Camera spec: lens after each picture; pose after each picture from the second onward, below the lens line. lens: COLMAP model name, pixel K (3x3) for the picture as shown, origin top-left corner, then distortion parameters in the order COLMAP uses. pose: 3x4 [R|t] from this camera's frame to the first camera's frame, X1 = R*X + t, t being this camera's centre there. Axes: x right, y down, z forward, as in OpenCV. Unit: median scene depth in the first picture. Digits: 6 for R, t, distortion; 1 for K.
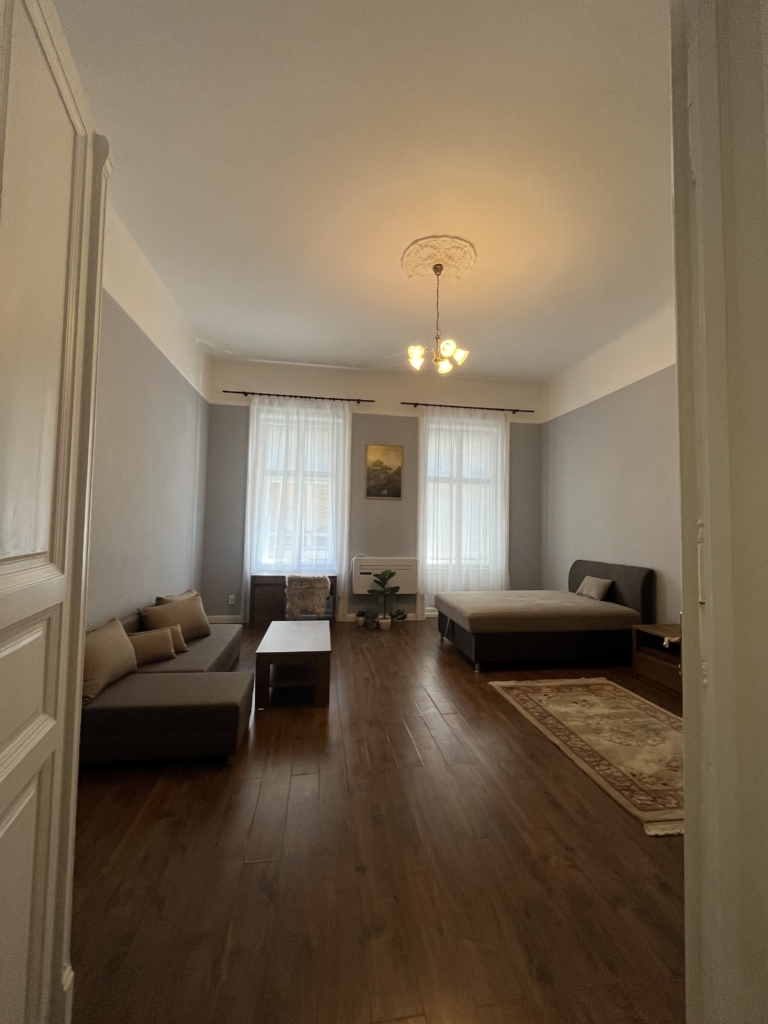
lens RADIAL K [[411.8, 0, 384.0], [0, 411.8, 512.0], [0, 0, 1]] dist [-0.001779, 0.000076]
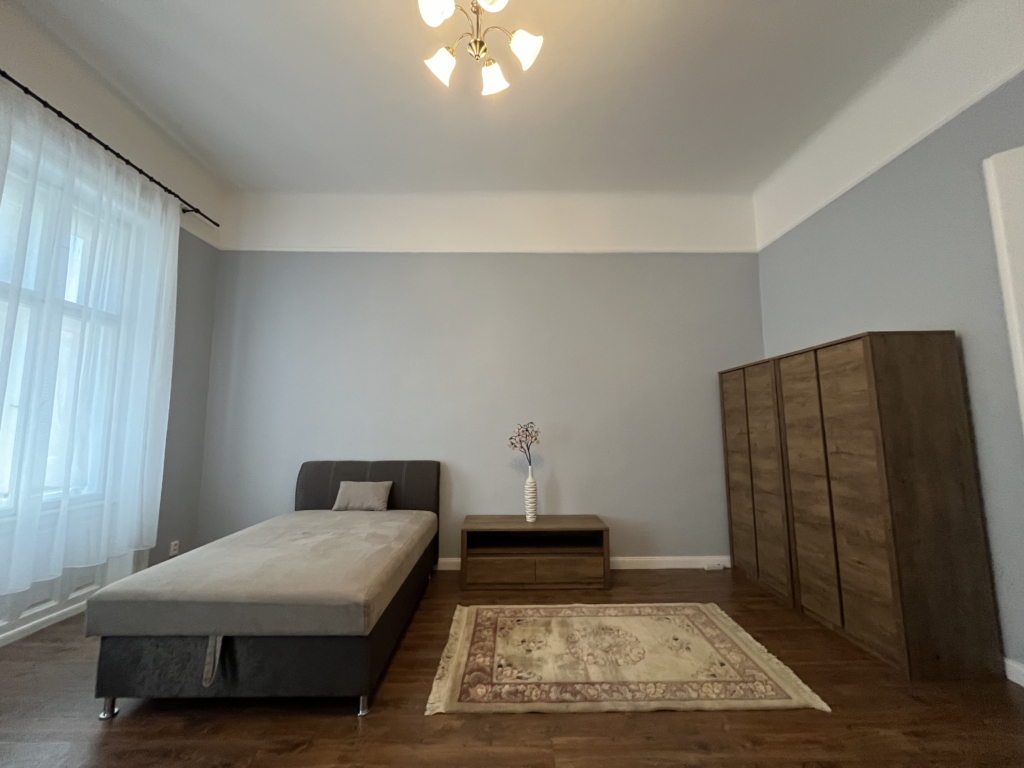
lens RADIAL K [[411.8, 0, 512.0], [0, 411.8, 384.0], [0, 0, 1]] dist [-0.001779, 0.000076]
pose [[0.144172, 0.086060, 0.985803, -0.195163], [-0.034553, 0.996041, -0.081901, 0.030683], [-0.988949, -0.022255, 0.146575, 0.589885]]
